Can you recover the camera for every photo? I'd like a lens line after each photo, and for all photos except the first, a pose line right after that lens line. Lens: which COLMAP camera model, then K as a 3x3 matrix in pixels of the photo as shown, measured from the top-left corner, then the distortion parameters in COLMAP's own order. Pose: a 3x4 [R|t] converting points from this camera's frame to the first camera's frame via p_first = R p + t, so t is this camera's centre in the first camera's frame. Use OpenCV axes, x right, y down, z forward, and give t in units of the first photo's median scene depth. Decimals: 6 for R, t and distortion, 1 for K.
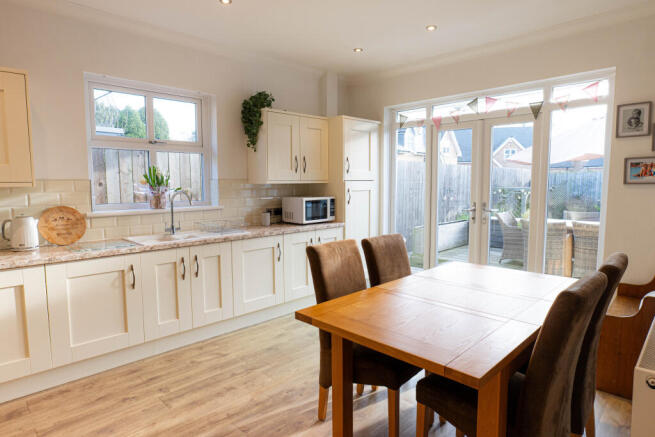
lens RADIAL K [[381.7, 0, 326.8], [0, 381.7, 216.4], [0, 0, 1]] dist [-0.031289, 0.018378]
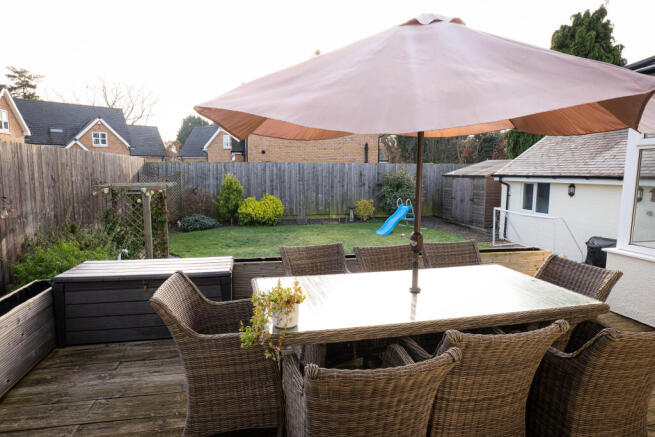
lens RADIAL K [[381.7, 0, 328.7], [0, 381.7, 218.9], [0, 0, 1]] dist [-0.031289, 0.018378]
pose [[0.546116, -0.093605, 0.832463, 0.149426], [0.062708, 0.995517, 0.070802, -0.044655], [-0.835359, 0.013536, 0.549538, 0.387476]]
